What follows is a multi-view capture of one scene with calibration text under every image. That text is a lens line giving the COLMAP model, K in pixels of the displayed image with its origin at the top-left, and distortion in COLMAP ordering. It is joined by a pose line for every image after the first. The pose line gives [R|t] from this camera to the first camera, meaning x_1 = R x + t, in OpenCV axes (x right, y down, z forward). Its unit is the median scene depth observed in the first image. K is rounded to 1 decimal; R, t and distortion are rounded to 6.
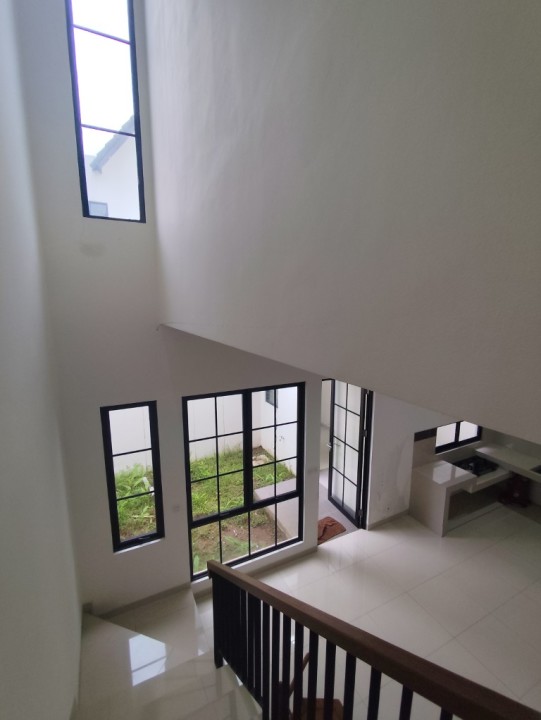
lens RADIAL K [[330.3, 0, 270.7], [0, 330.3, 356.8], [0, 0, 1]] dist [-0.005223, 0.000389]
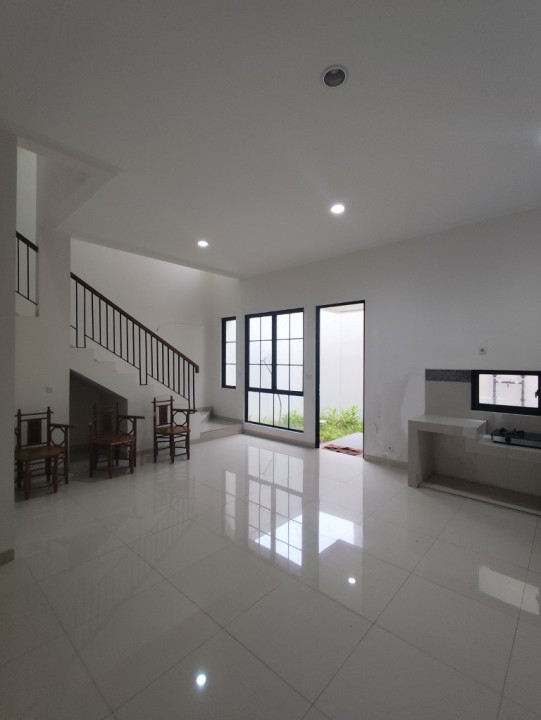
lens RADIAL K [[330.3, 0, 268.4], [0, 330.3, 362.8], [0, 0, 1]] dist [-0.005223, 0.000389]
pose [[0.351132, 0.009249, -0.936280, 1.123648], [-0.154237, 0.986863, -0.048095, 0.327019], [0.923535, 0.161297, 0.347945, 0.332347]]
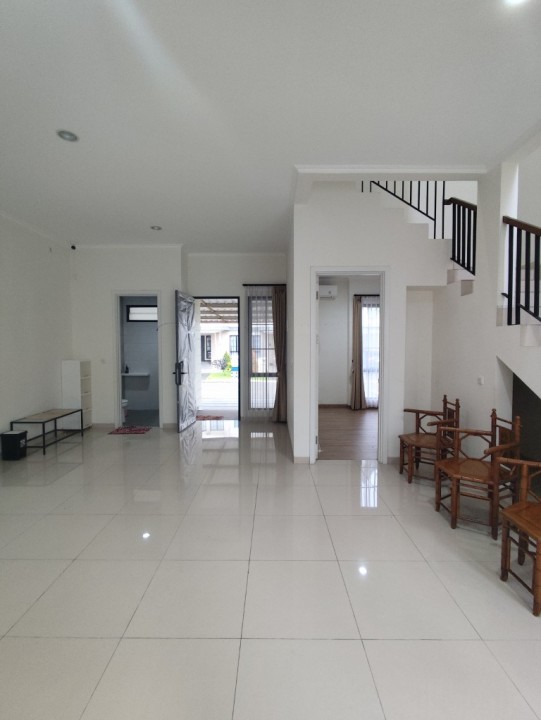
lens RADIAL K [[330.3, 0, 273.9], [0, 330.3, 355.5], [0, 0, 1]] dist [-0.005223, 0.000389]
pose [[-0.895501, -0.012136, 0.444894, 0.201848], [0.074156, 0.981586, 0.176042, 0.238916], [-0.438838, 0.190637, -0.878111, 0.893471]]
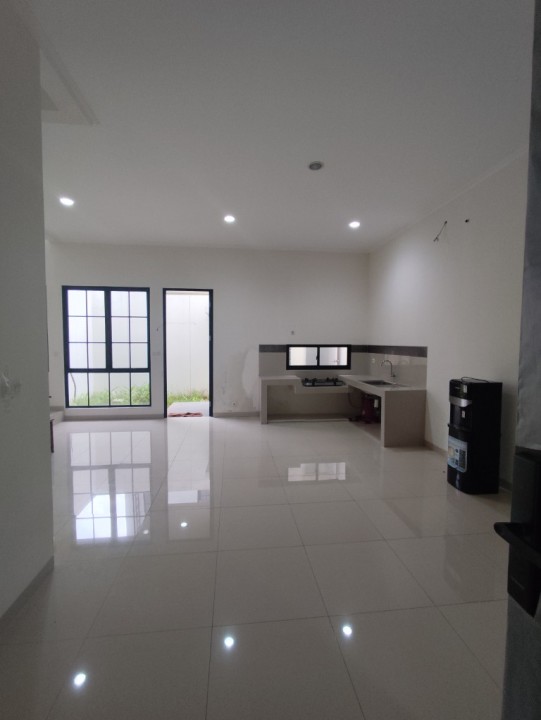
lens RADIAL K [[330.3, 0, 265.1], [0, 330.3, 356.3], [0, 0, 1]] dist [-0.005223, 0.000389]
pose [[0.940086, 0.022792, -0.340176, 0.900035], [-0.060540, 0.993066, -0.100768, 0.407355], [0.335521, 0.115325, 0.934947, -0.141077]]
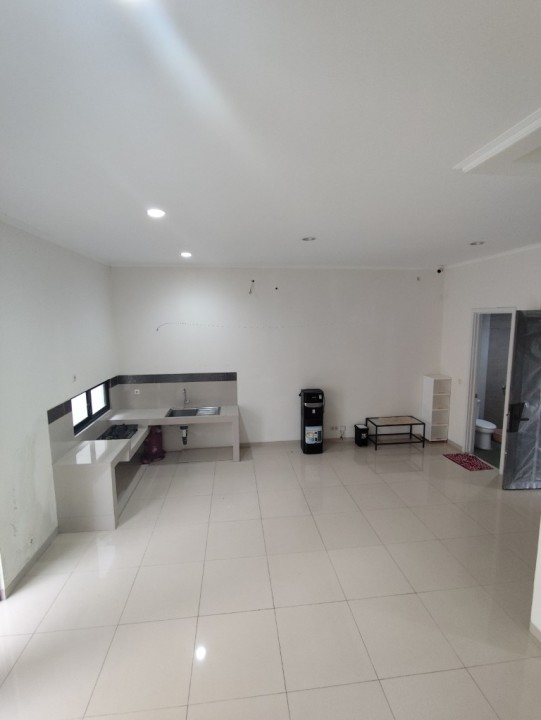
lens RADIAL K [[330.3, 0, 269.3], [0, 330.3, 357.2], [0, 0, 1]] dist [-0.005223, 0.000389]
pose [[0.344424, -0.114508, 0.931805, -0.025419], [0.162422, 0.984835, 0.060988, 0.158547], [-0.924657, 0.130340, 0.357800, 0.328899]]
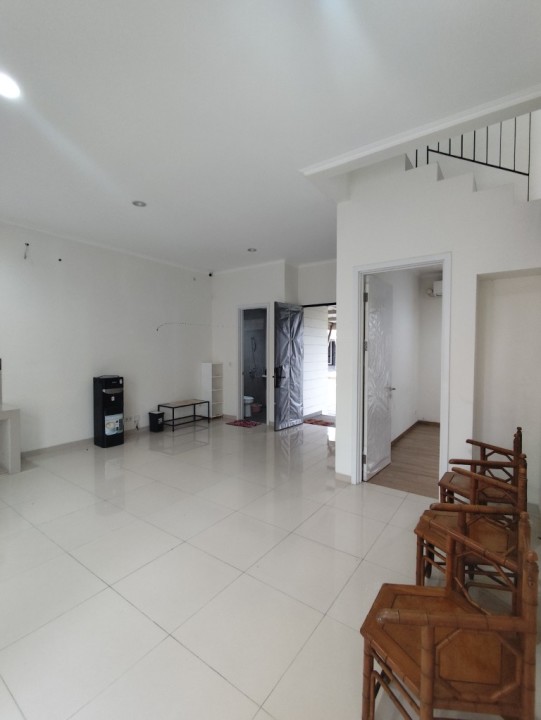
lens RADIAL K [[330.3, 0, 271.5], [0, 330.3, 357.3], [0, 0, 1]] dist [-0.005223, 0.000389]
pose [[-0.469741, -0.020147, 0.882574, -0.085457], [0.142040, 0.984989, 0.098084, 0.275372], [-0.871303, 0.171435, -0.459828, 0.634501]]
